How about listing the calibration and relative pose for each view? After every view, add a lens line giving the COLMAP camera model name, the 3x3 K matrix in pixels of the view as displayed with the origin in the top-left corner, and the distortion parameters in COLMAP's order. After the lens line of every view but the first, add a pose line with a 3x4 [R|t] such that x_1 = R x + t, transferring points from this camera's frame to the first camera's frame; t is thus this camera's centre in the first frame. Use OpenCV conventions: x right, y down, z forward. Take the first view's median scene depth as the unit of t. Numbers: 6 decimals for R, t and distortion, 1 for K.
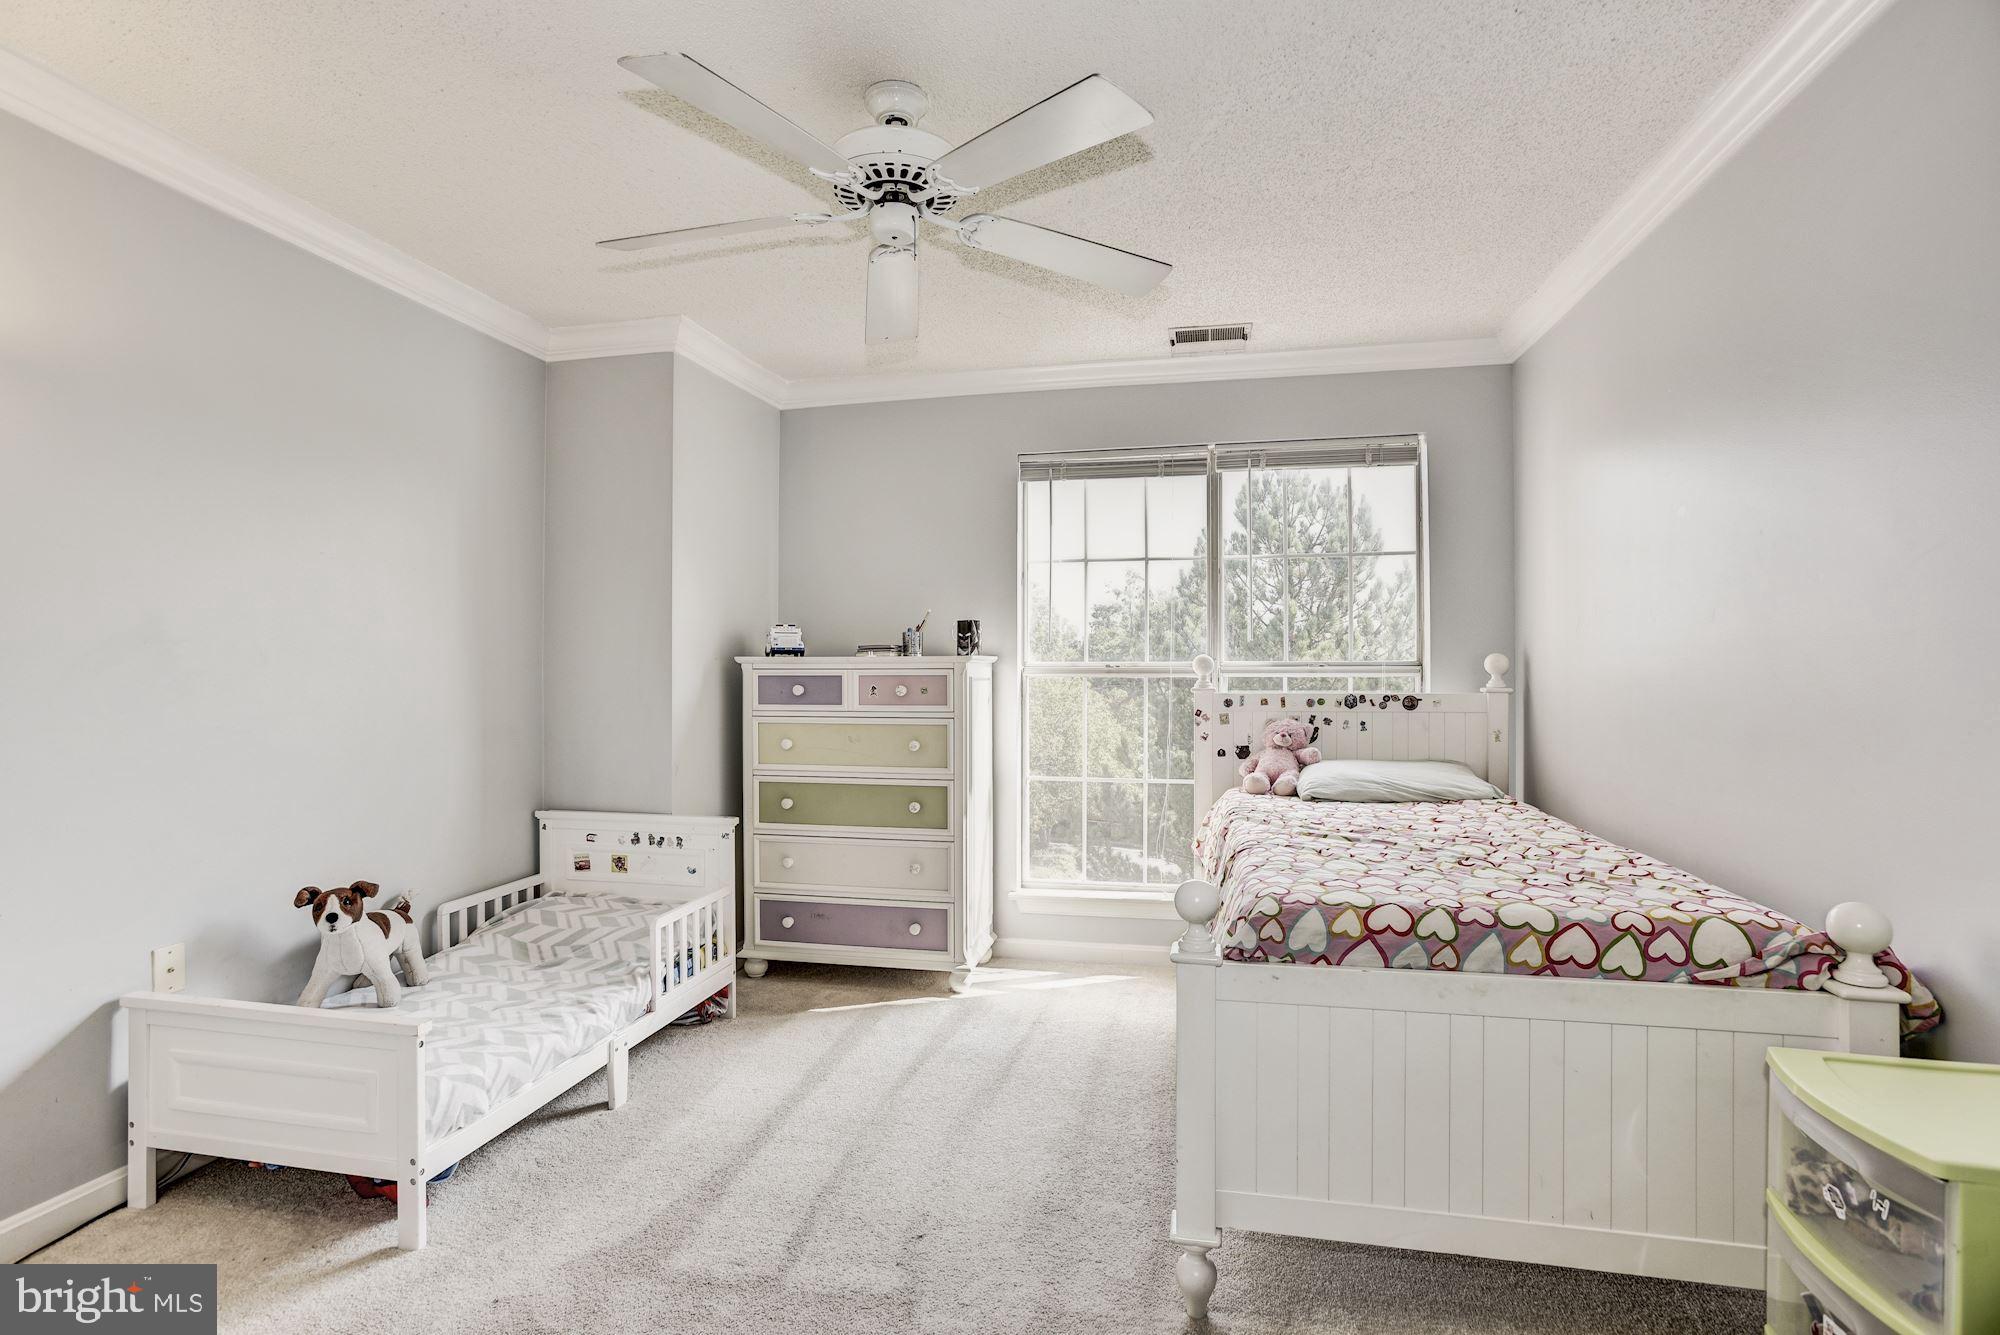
lens RADIAL K [[960.2, 0, 1002.5], [0, 960.2, 668.1], [0, 0, 1]] dist [-0.041211, 0.015508]
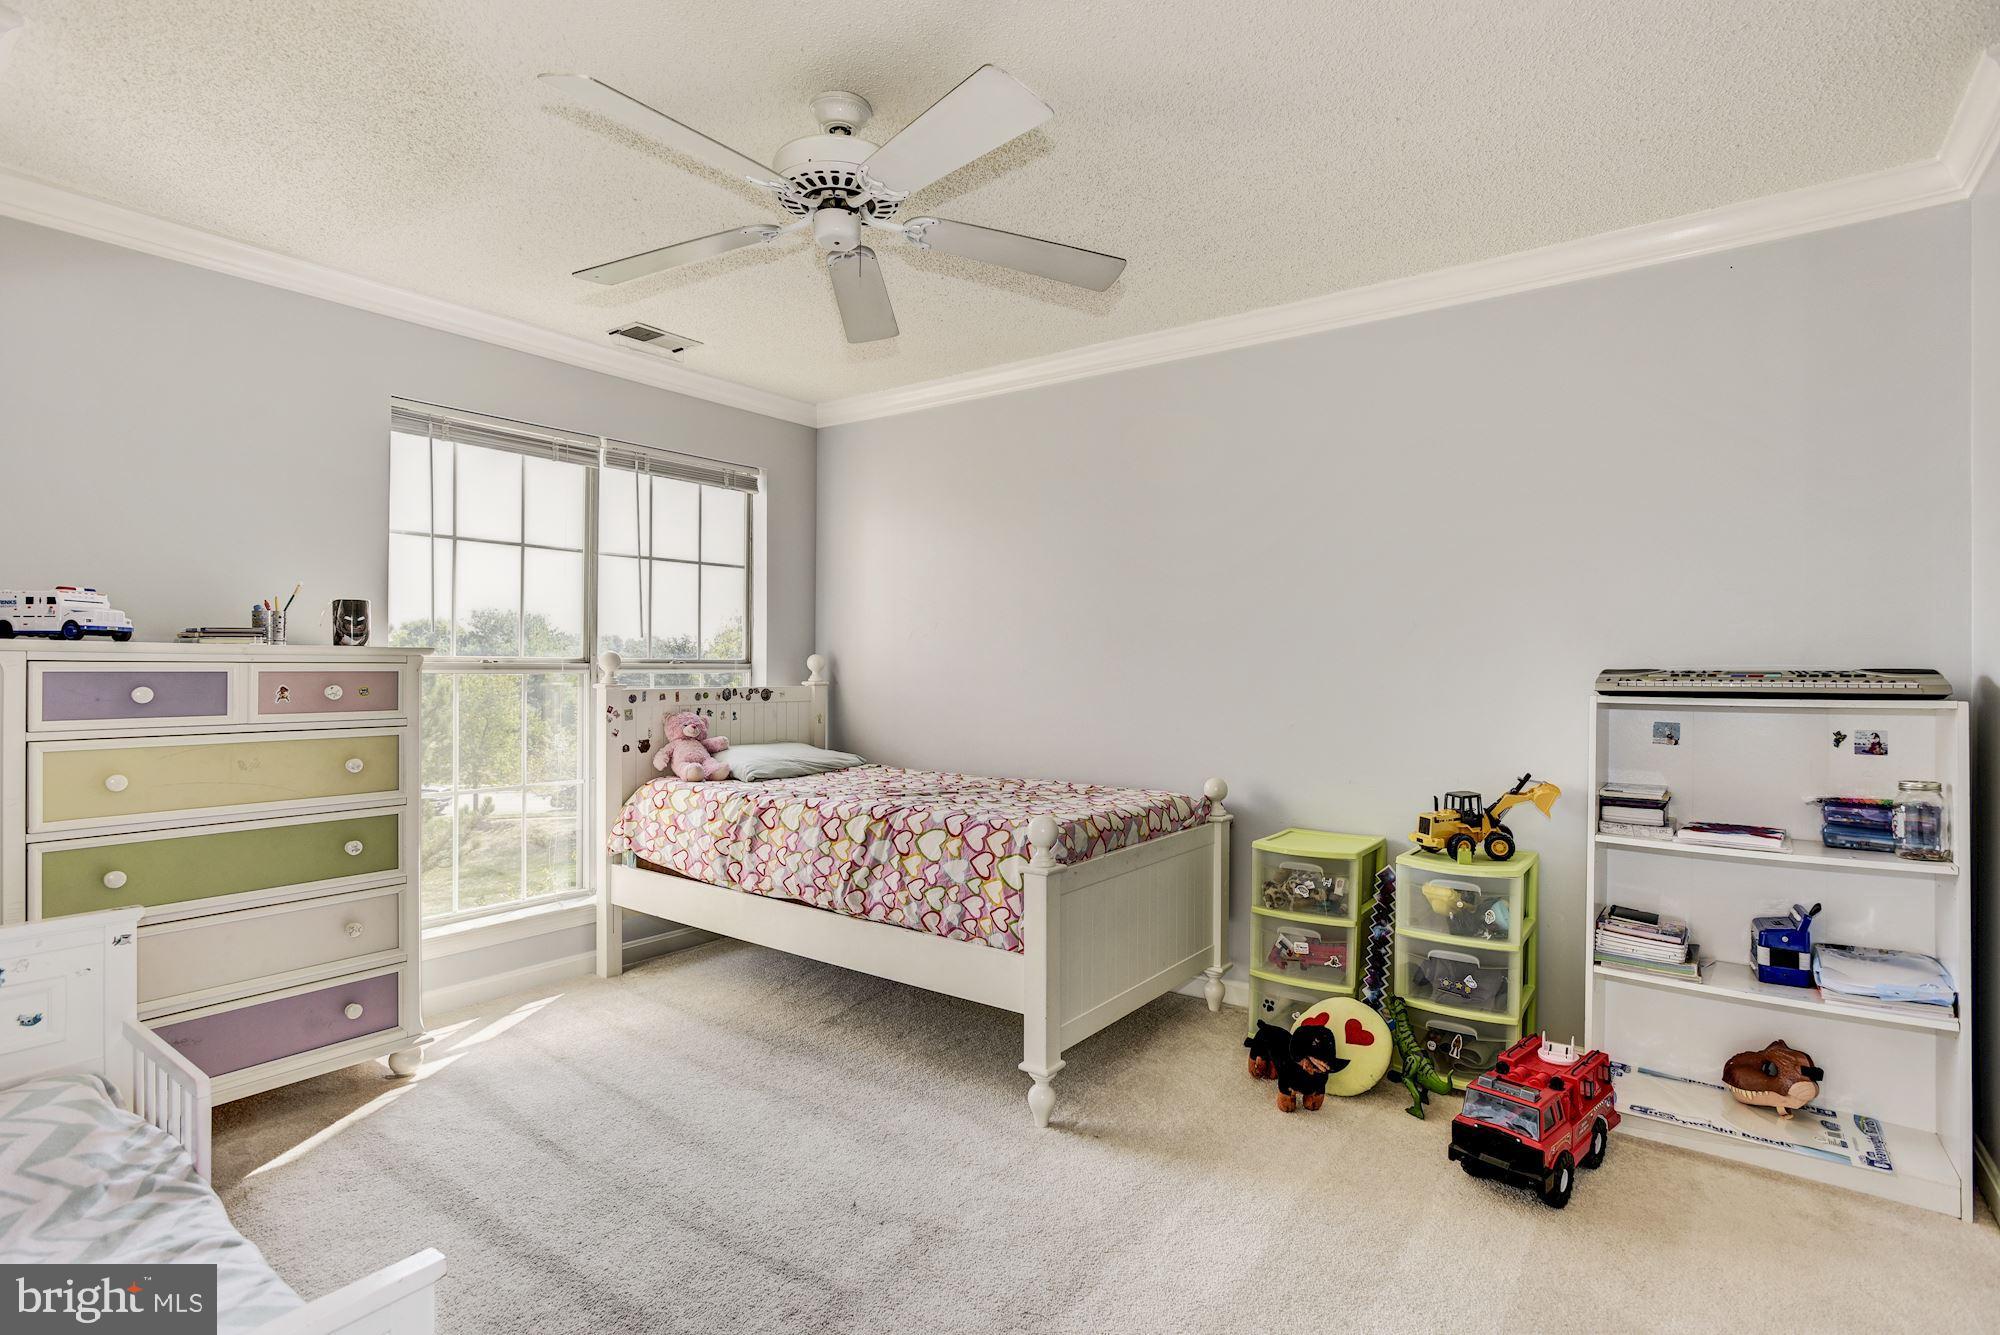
lens RADIAL K [[960.2, 0, 1001.7], [0, 960.2, 666.8], [0, 0, 1]] dist [-0.041211, 0.015508]
pose [[0.416488, 0.003938, 0.909133, -0.543015], [-0.004964, 0.999986, -0.002058, 0.002894], [-0.909128, -0.003656, 0.416502, 0.232956]]
